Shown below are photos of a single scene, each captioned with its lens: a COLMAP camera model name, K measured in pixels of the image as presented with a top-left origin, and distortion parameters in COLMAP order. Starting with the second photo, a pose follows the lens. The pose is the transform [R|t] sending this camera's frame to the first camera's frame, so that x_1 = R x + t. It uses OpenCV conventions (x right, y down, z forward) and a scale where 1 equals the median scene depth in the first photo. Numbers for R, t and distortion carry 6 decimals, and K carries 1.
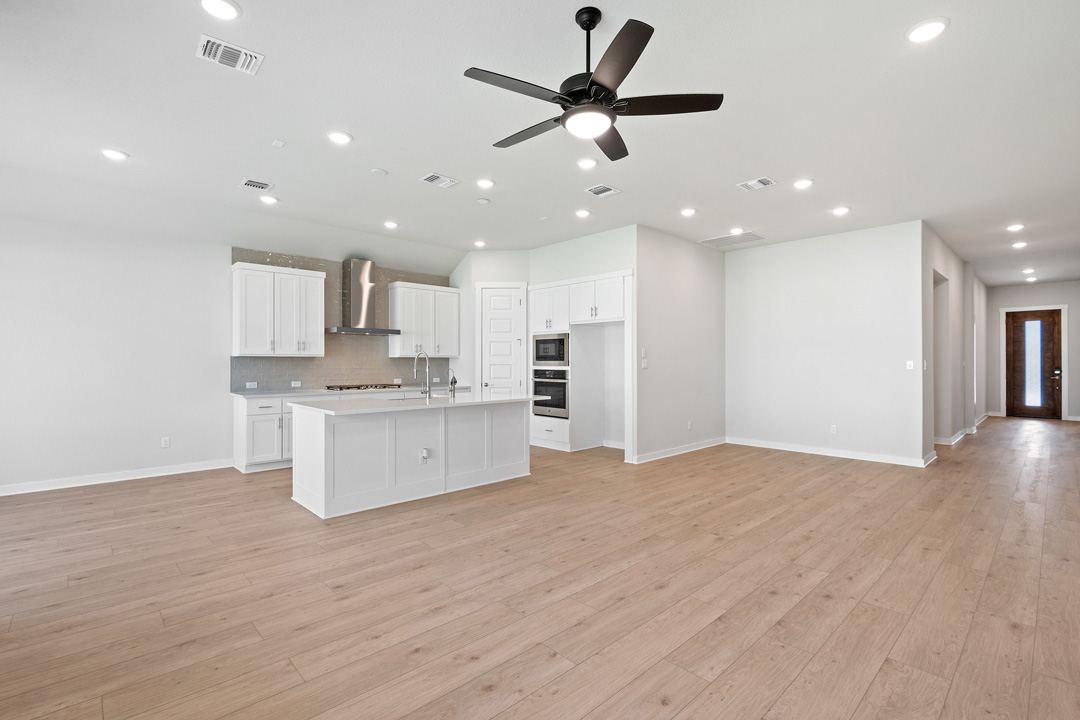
lens RADIAL K [[490.9, 0, 540.6], [0, 490.9, 362.2], [0, 0, 1]] dist [-0.000255, -0.004090]
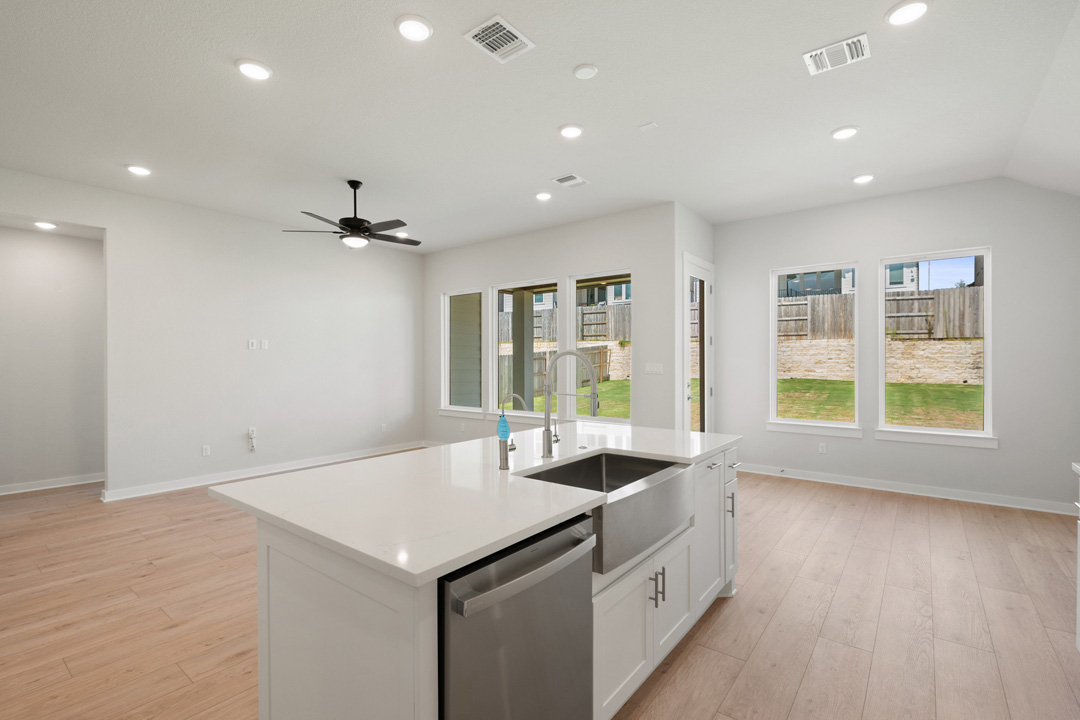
lens RADIAL K [[490.9, 0, 542.5], [0, 490.9, 361.3], [0, 0, 1]] dist [-0.000255, -0.004090]
pose [[-0.987707, 0.003036, -0.156285, -0.176461], [0.002559, 0.999991, 0.003253, -0.015998], [0.156294, 0.002813, -0.987707, 1.660493]]
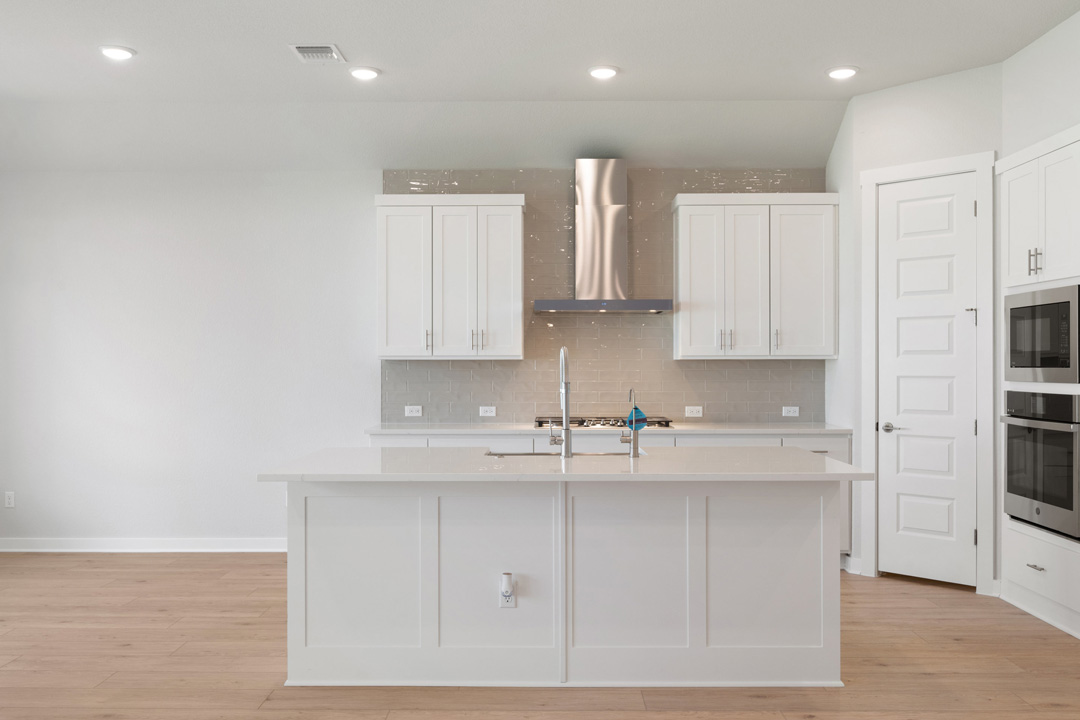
lens RADIAL K [[960.4, 0, 541.5], [0, 960.4, 367.0], [0, 0, 1]] dist [0.005289, -0.018624]
pose [[0.722135, 0.000009, -0.691753, 0.390991], [-0.000031, 1.000000, -0.000020, -0.005334], [0.691753, 0.000036, 0.722135, 0.432439]]
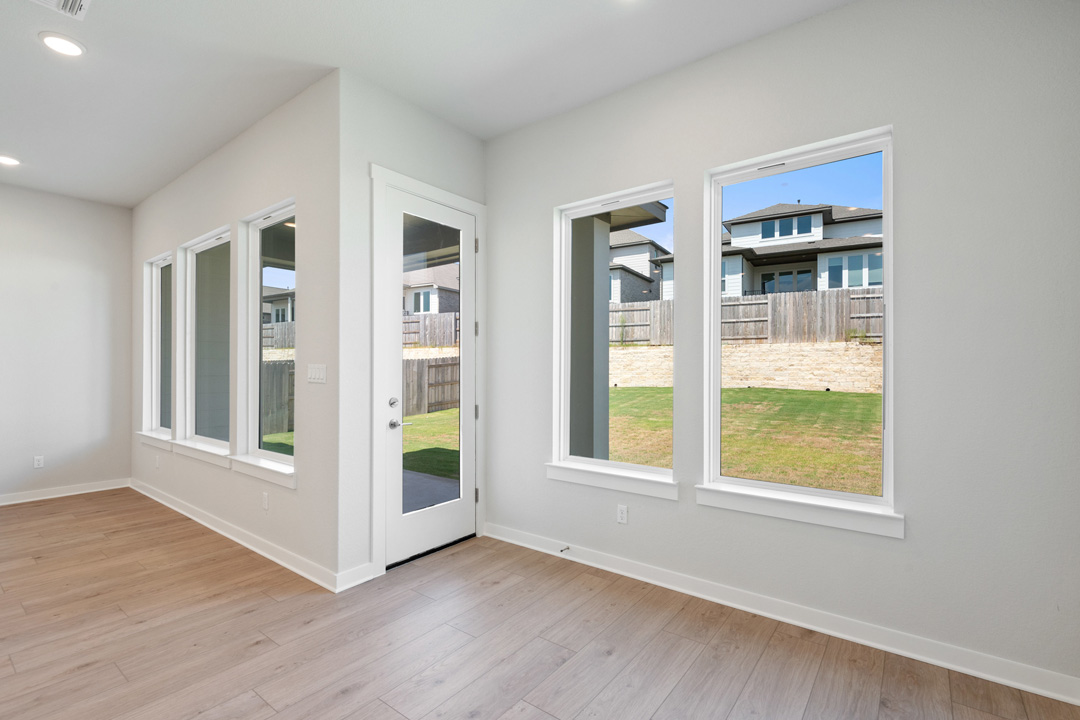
lens RADIAL K [[490.9, 0, 540.1], [0, 490.9, 372.8], [0, 0, 1]] dist [-0.000255, -0.004090]
pose [[-0.987223, 0.000959, -0.159344, -0.837900], [-0.000966, 0.999928, 0.012002, -0.001595], [0.159344, 0.012002, -0.987150, 1.221052]]
